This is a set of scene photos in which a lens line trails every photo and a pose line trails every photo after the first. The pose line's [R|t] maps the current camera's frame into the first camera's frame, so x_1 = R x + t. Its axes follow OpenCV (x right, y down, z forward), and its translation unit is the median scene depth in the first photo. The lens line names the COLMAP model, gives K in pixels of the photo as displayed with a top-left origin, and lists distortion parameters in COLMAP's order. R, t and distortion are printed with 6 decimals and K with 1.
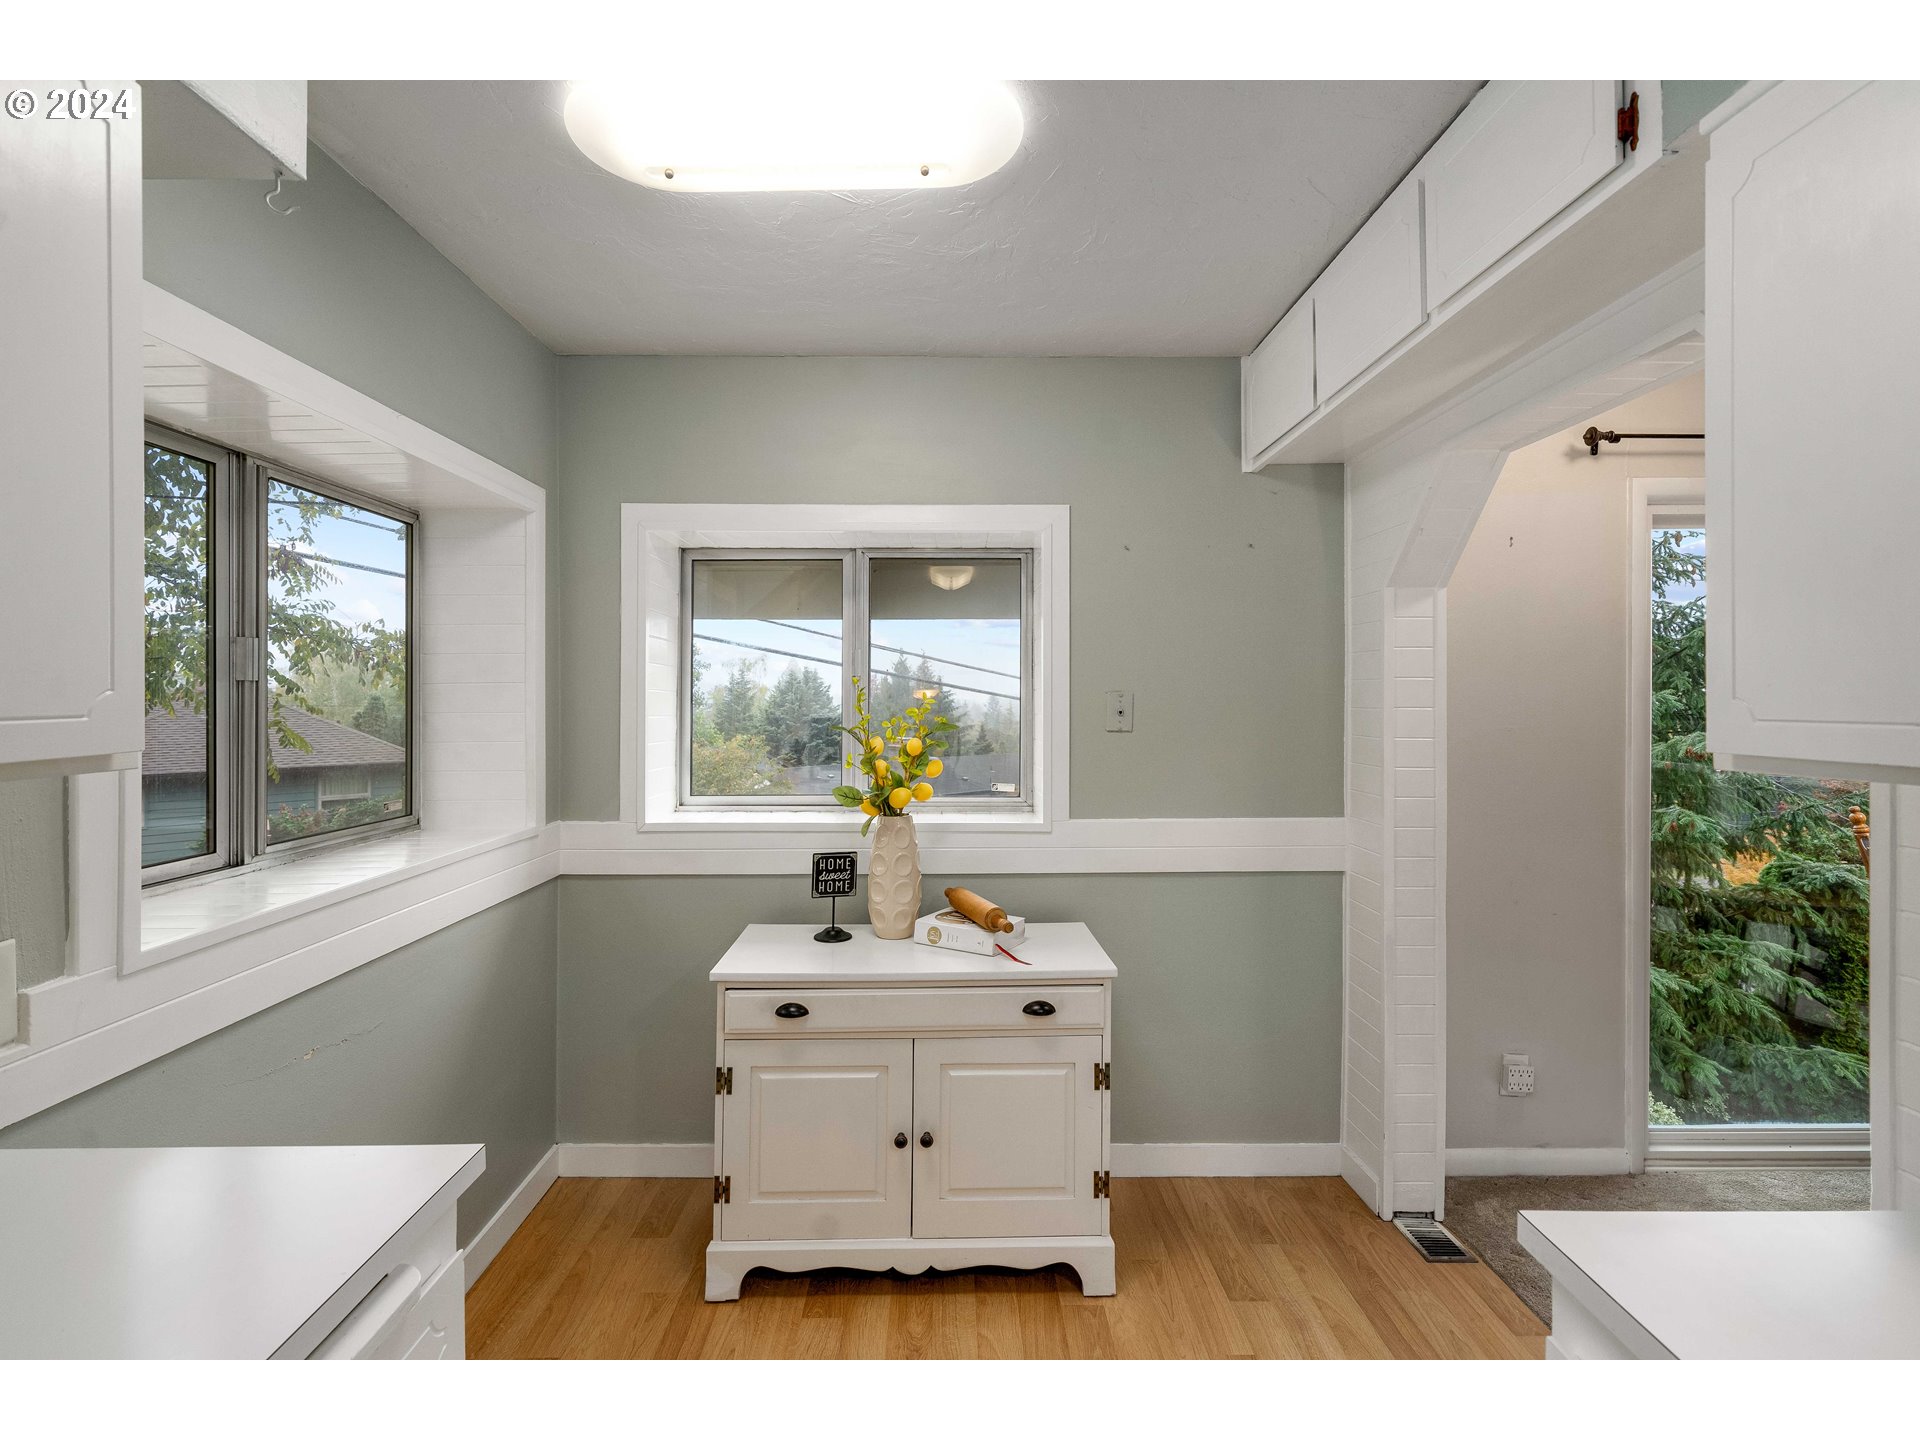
lens RADIAL K [[885.7, 0, 957.0], [0, 885.7, 690.3], [0, 0, 1]] dist [-0.001356, -0.000037]
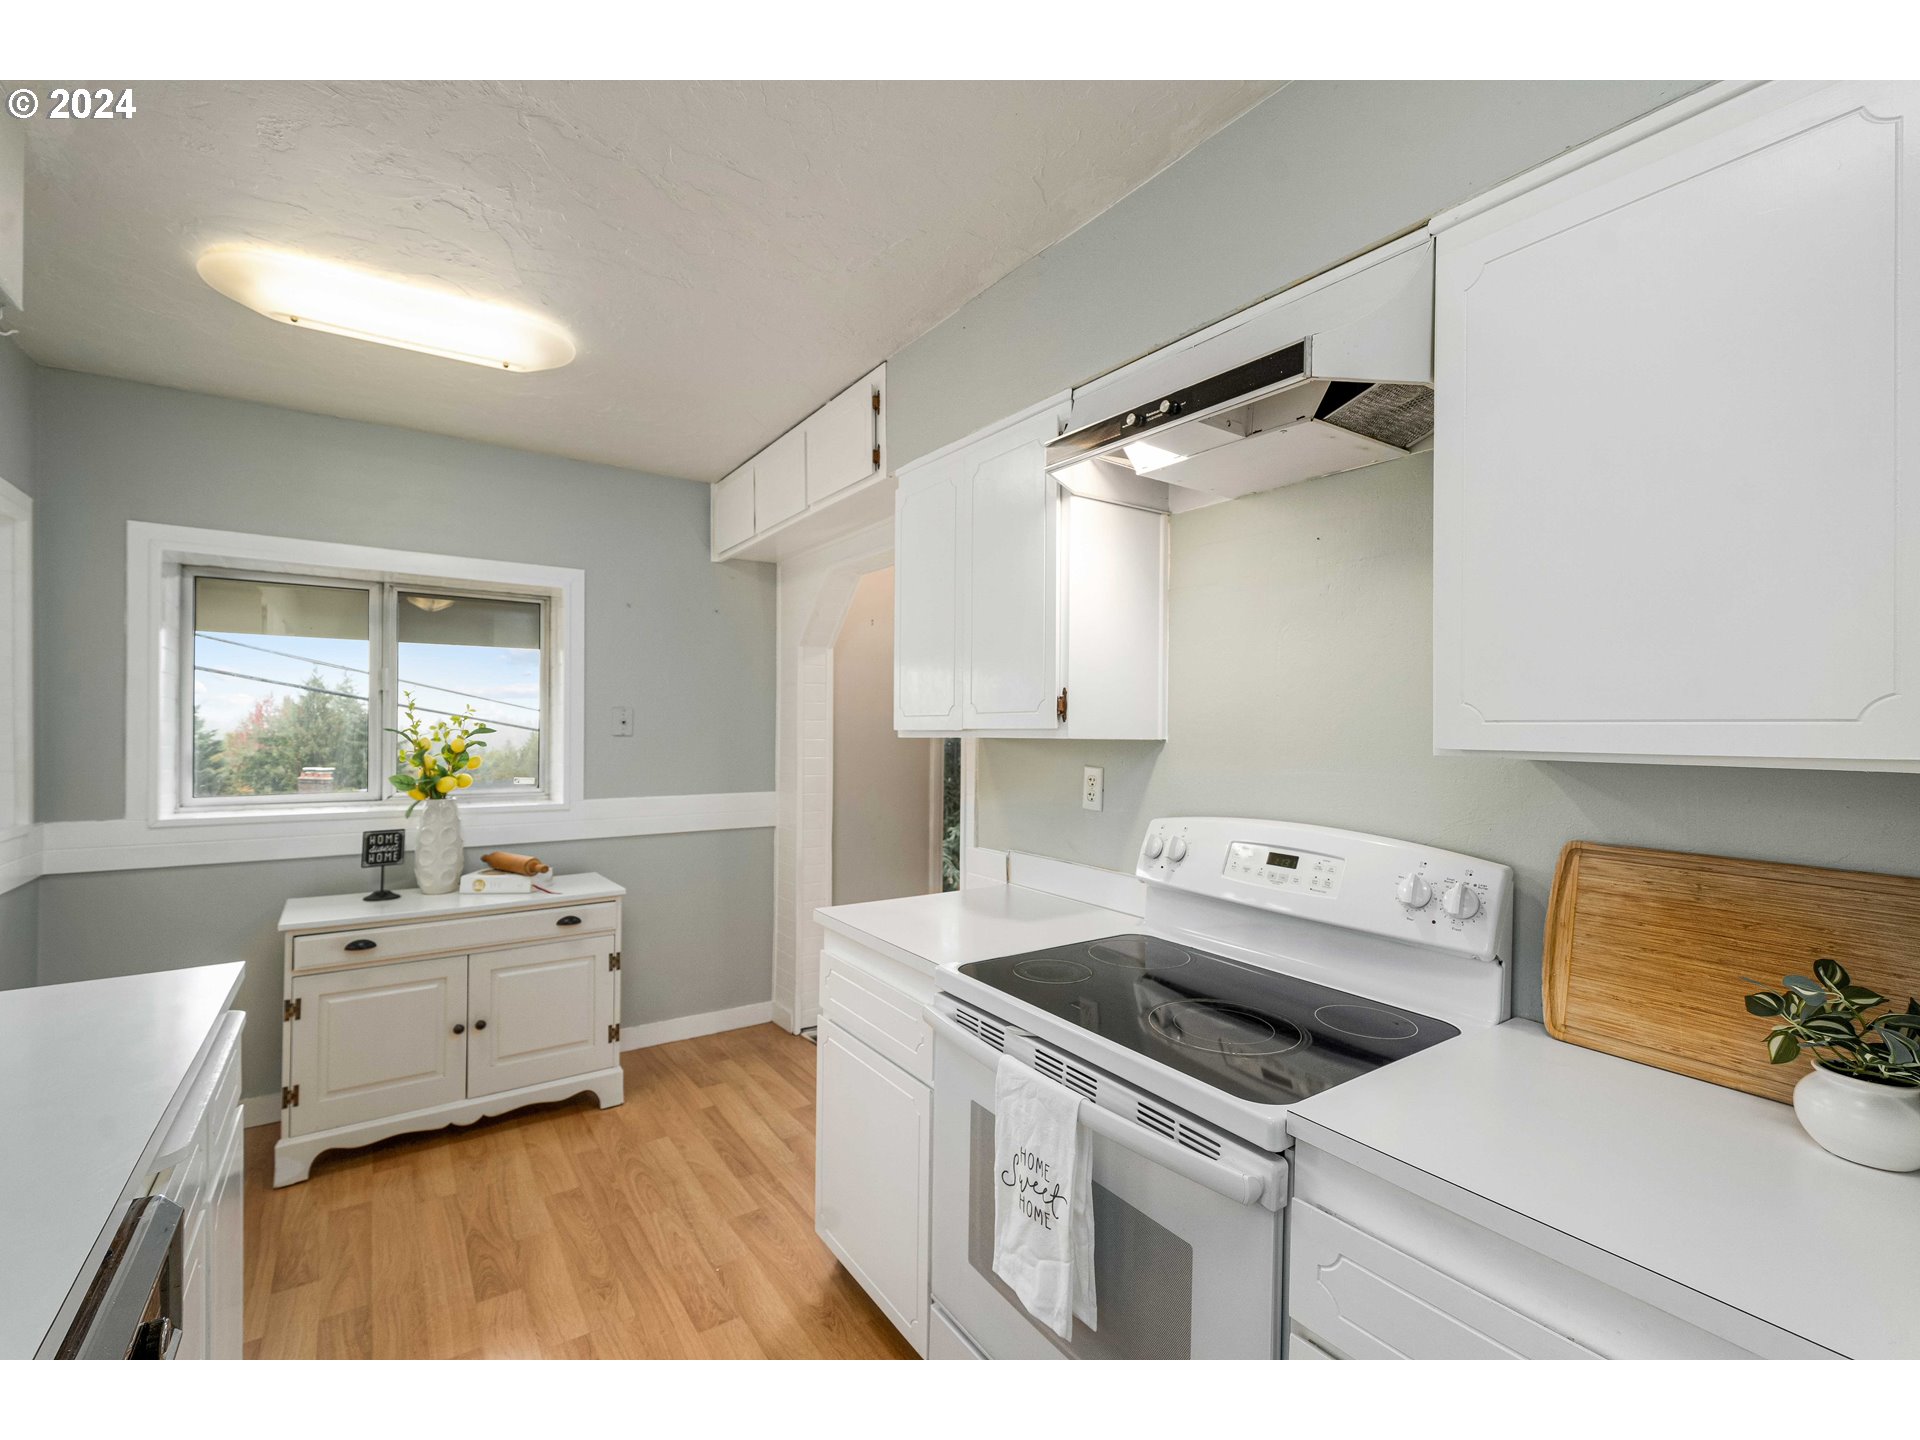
lens RADIAL K [[846.5, 0, 976.8], [0, 846.5, 739.4], [0, 0, 1]] dist [0.001354, 0.000413]
pose [[0.819939, -0.000562, 0.572451, -0.136939], [-0.011429, 0.999784, 0.017352, 0.024470], [-0.572337, -0.020770, 0.819755, -0.461062]]
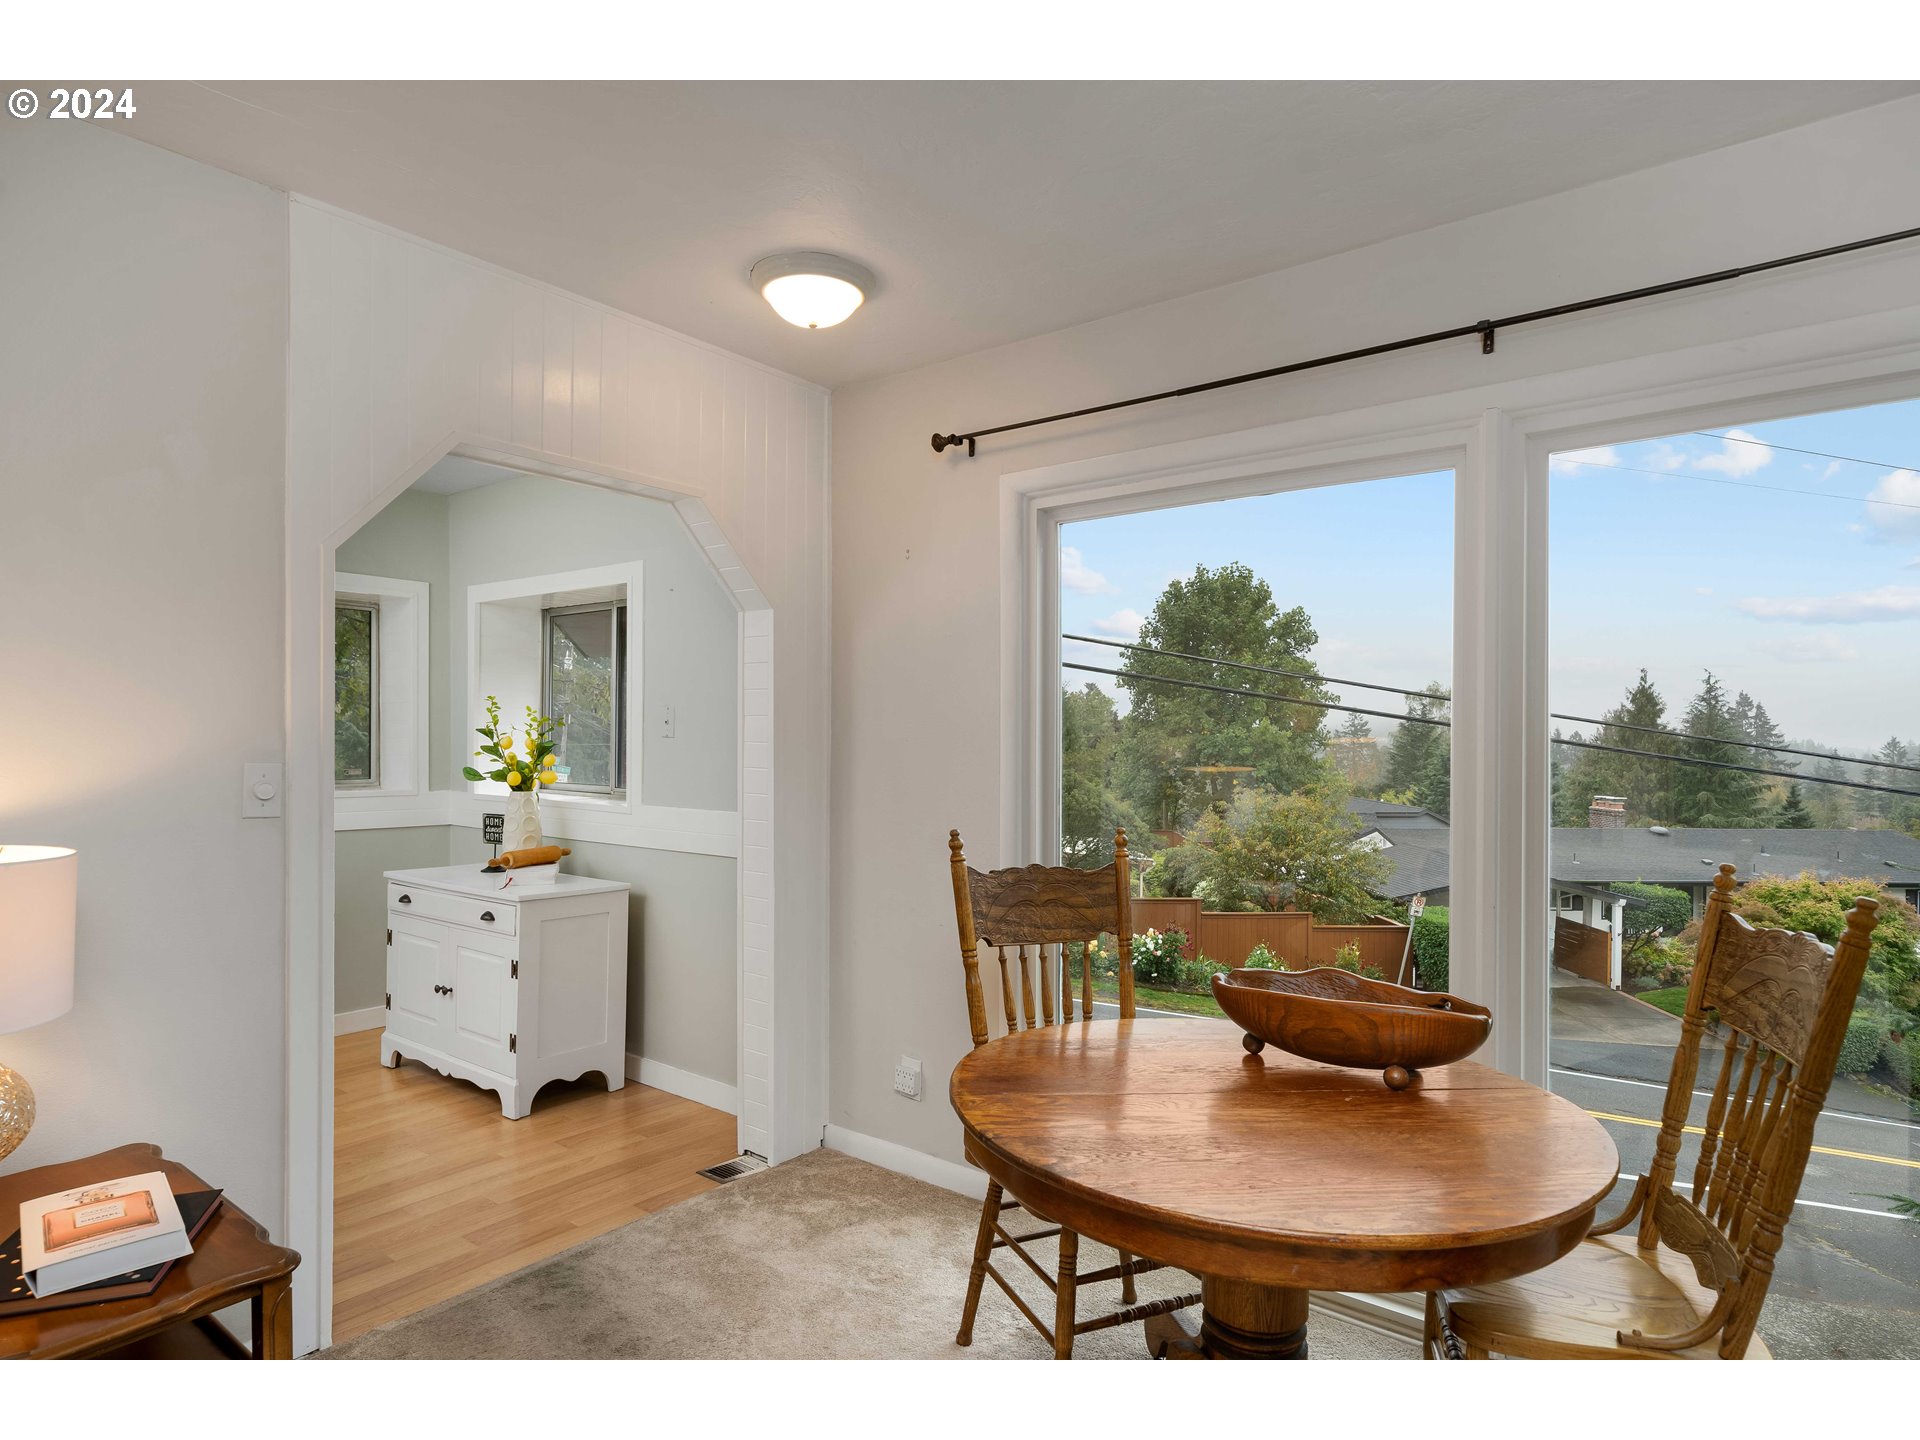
lens RADIAL K [[1107.1, 0, 960.0], [0, 1107.1, 720.0], [0, 0, 1]] dist [0.000521, -0.000359]
pose [[0.770605, -0.002475, -0.637309, 1.670547], [0.002189, 0.999997, -0.001237, 0.028245], [0.637310, -0.000442, 0.770608, 0.060313]]
